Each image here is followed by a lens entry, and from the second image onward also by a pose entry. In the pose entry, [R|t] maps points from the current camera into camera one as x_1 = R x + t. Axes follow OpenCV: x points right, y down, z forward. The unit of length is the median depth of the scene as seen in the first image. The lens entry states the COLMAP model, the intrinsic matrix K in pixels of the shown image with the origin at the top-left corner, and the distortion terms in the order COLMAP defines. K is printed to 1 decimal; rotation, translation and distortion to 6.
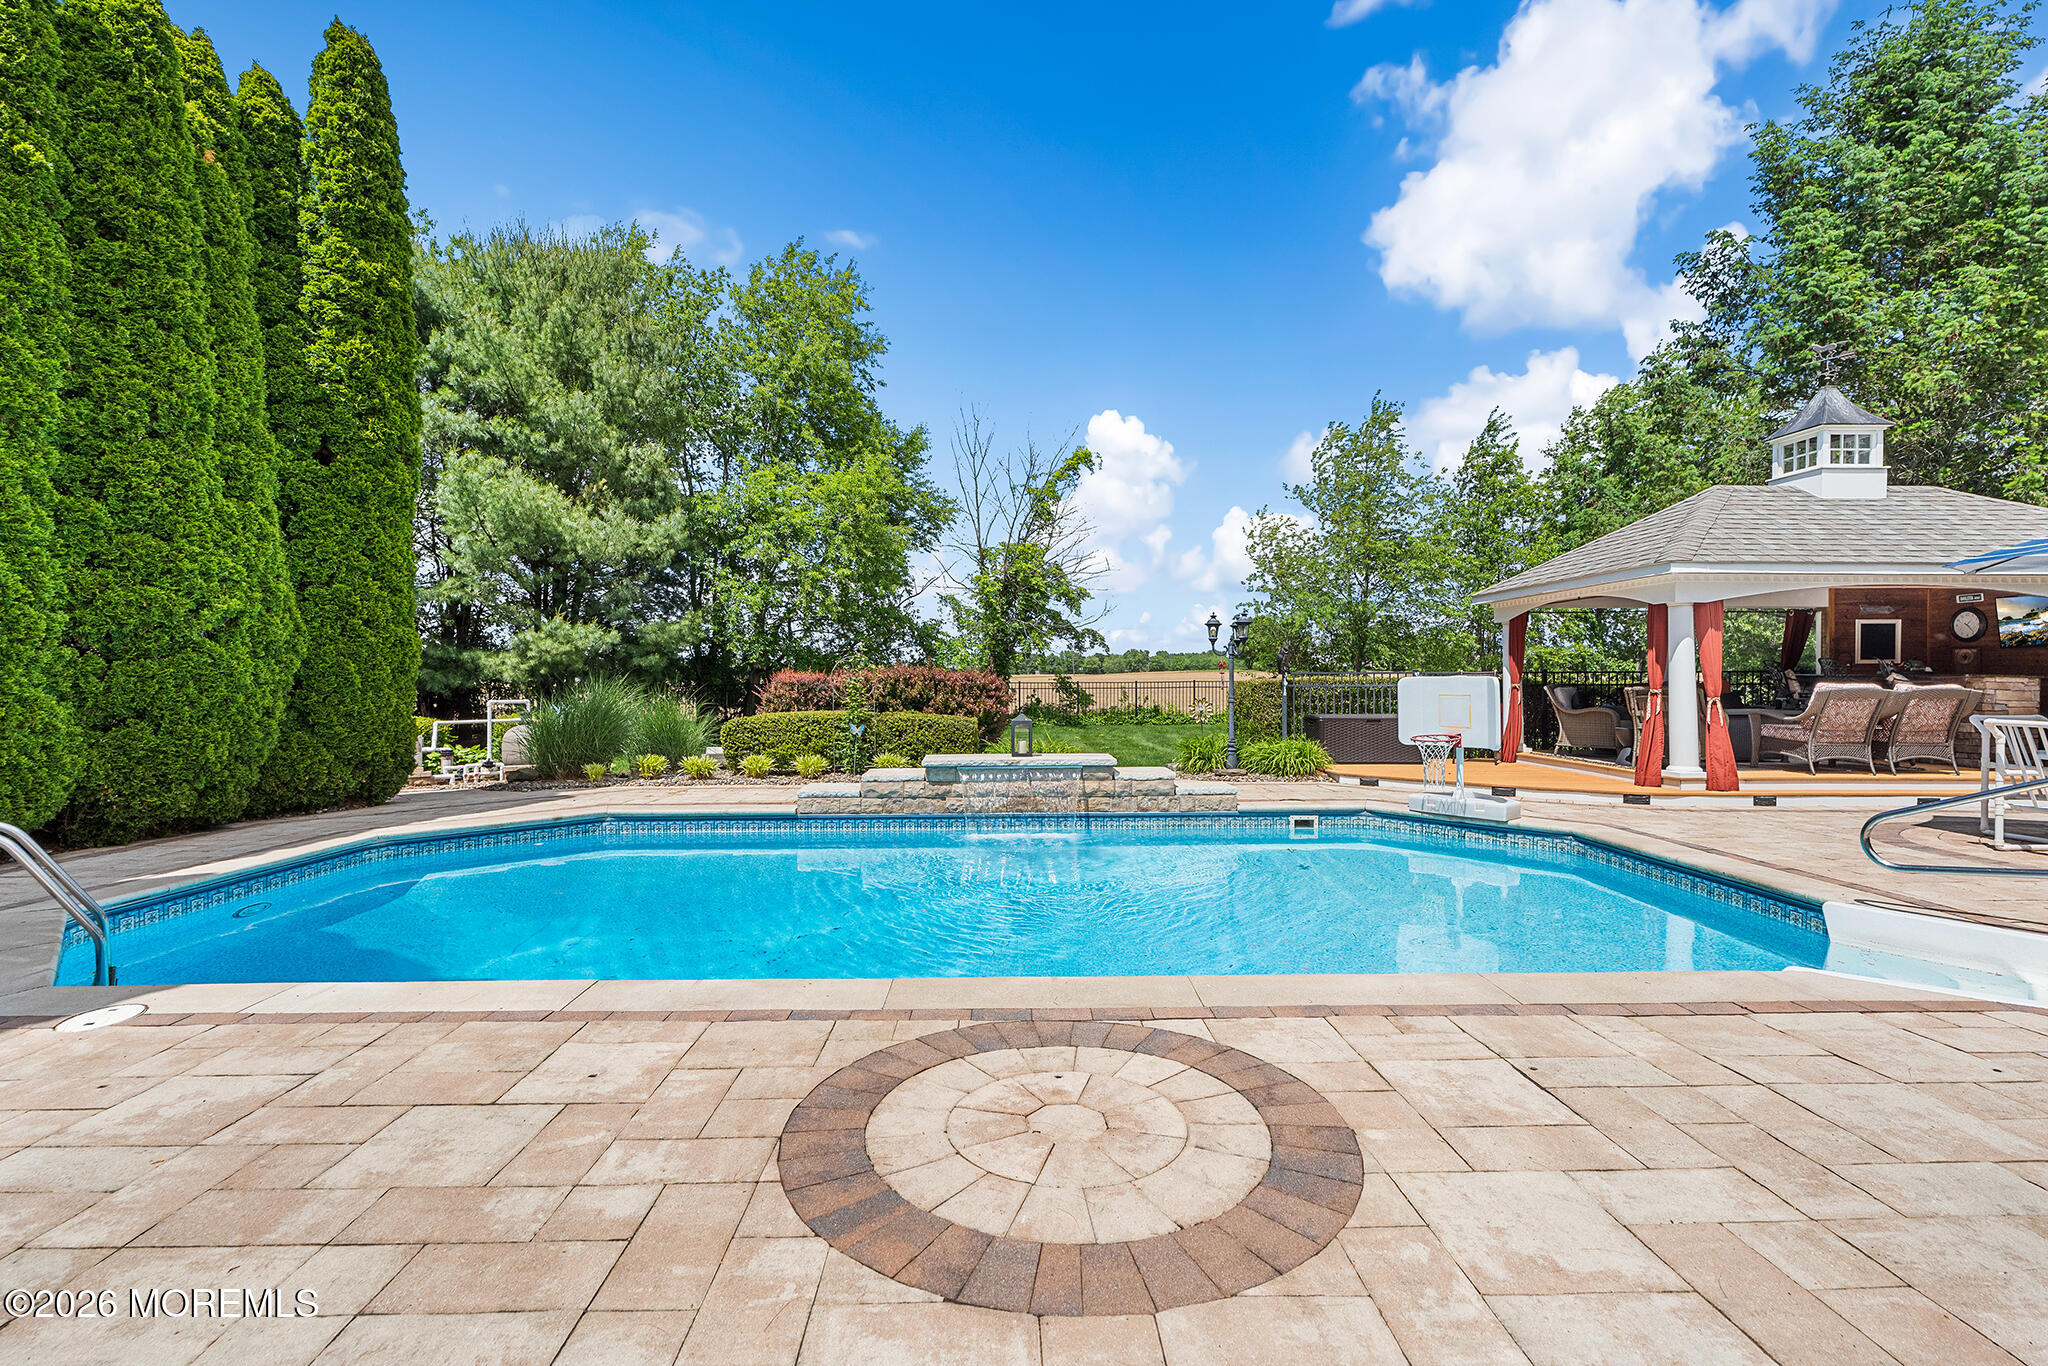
lens RADIAL K [[933.8, 0, 968.6], [0, 933.8, 690.6], [0, 0, 1]] dist [-0.016350, 0.000852]
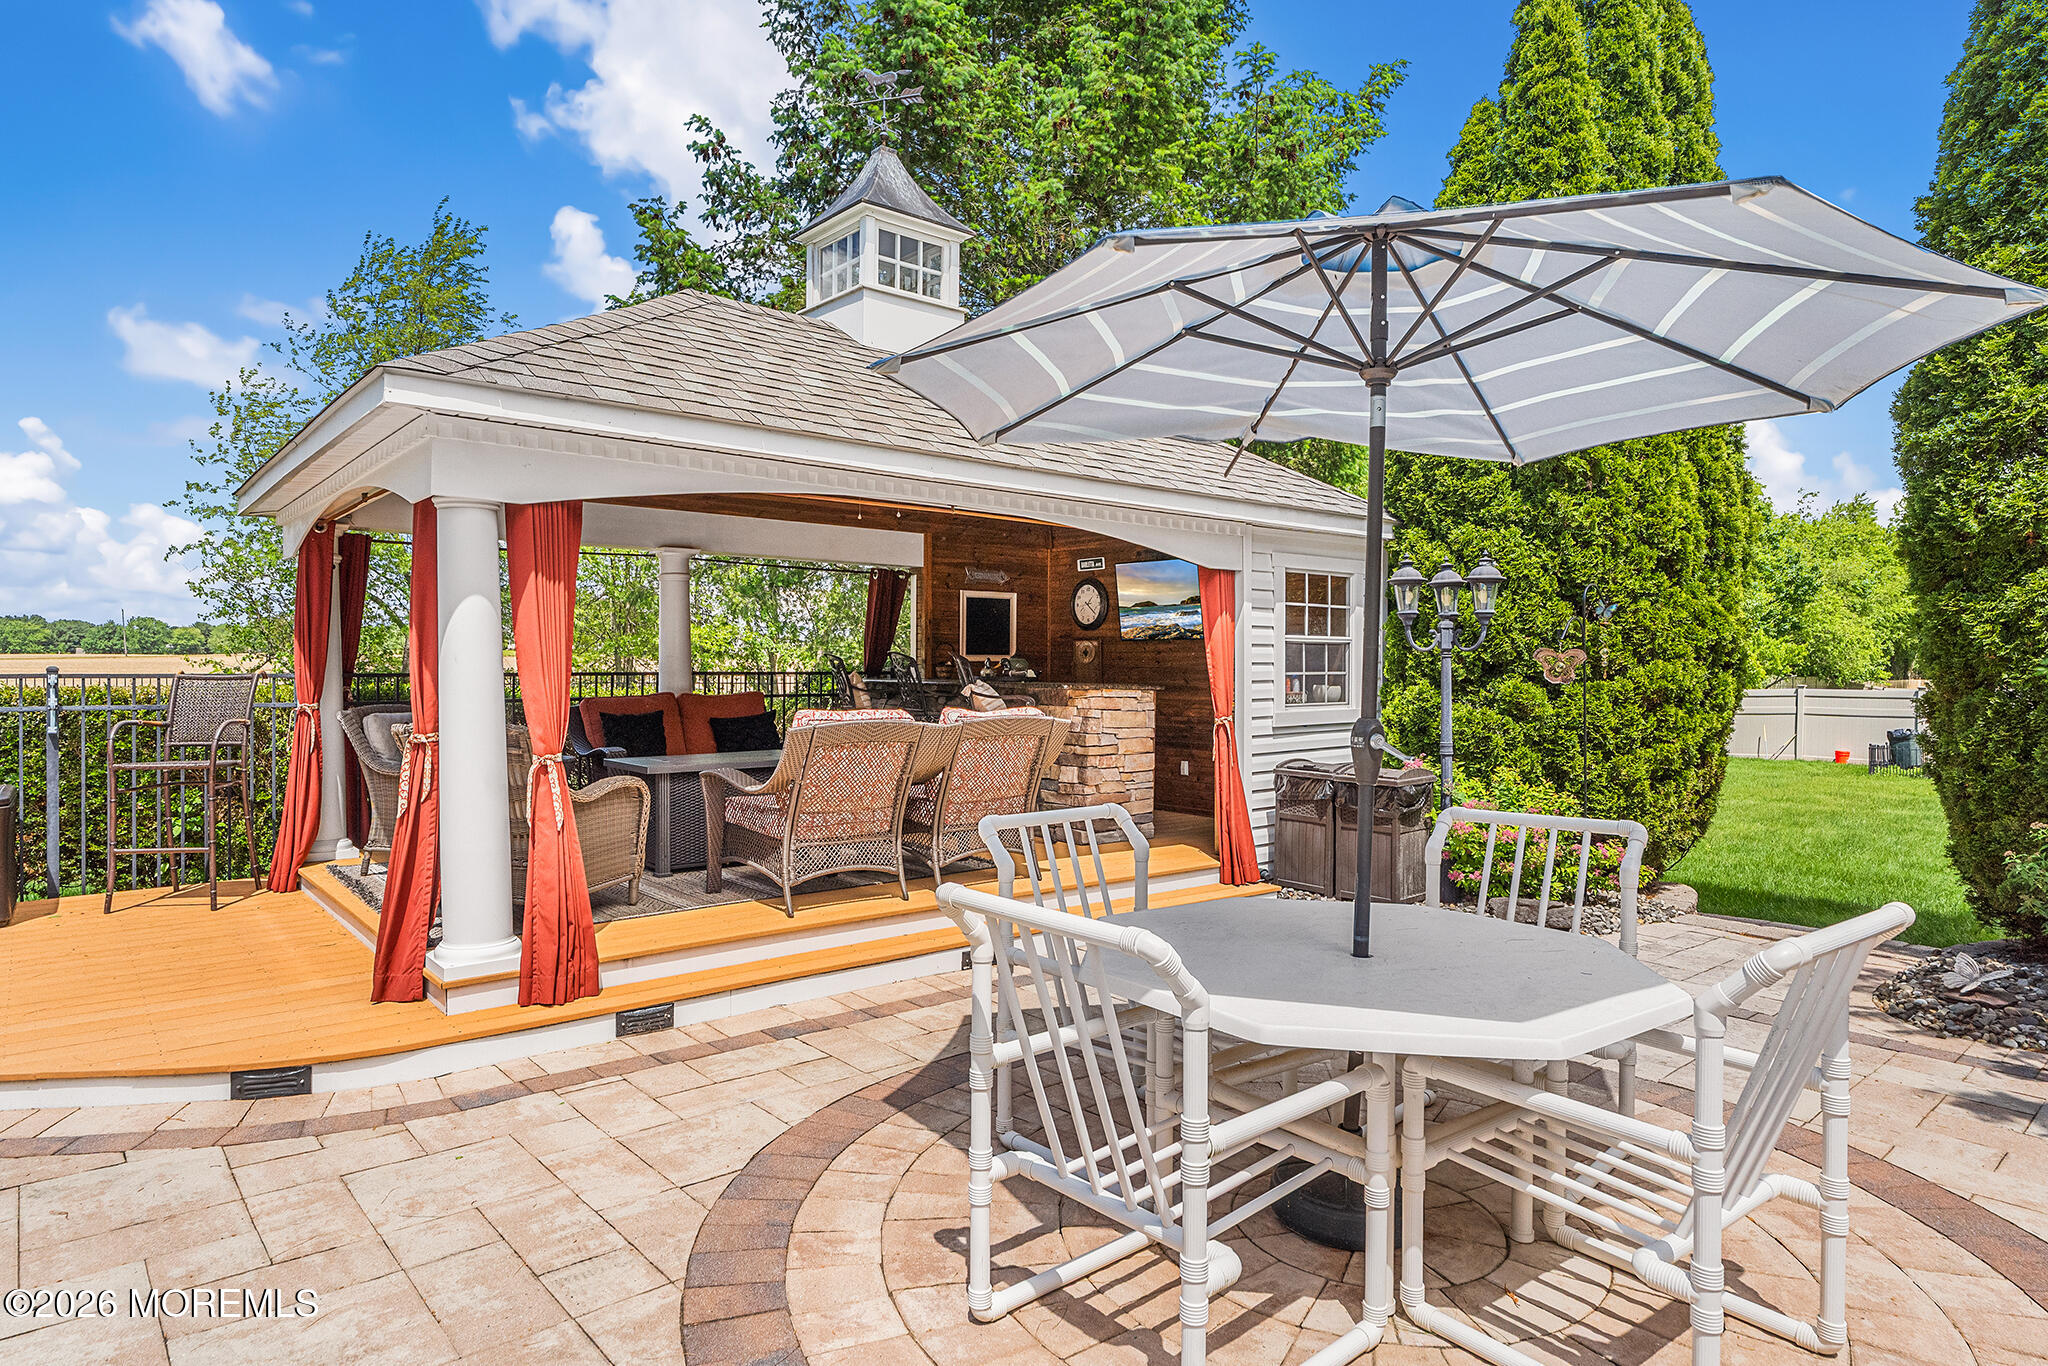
lens RADIAL K [[1172.6, 0, 1023.2], [0, 1172.6, 699.8], [0, 0, 1]] dist [0.000353, -0.000103]
pose [[0.751432, -0.015447, 0.659629, 0.550692], [0.003830, 0.999811, 0.019050, -0.020663], [-0.659799, -0.011788, 0.751350, 0.436599]]
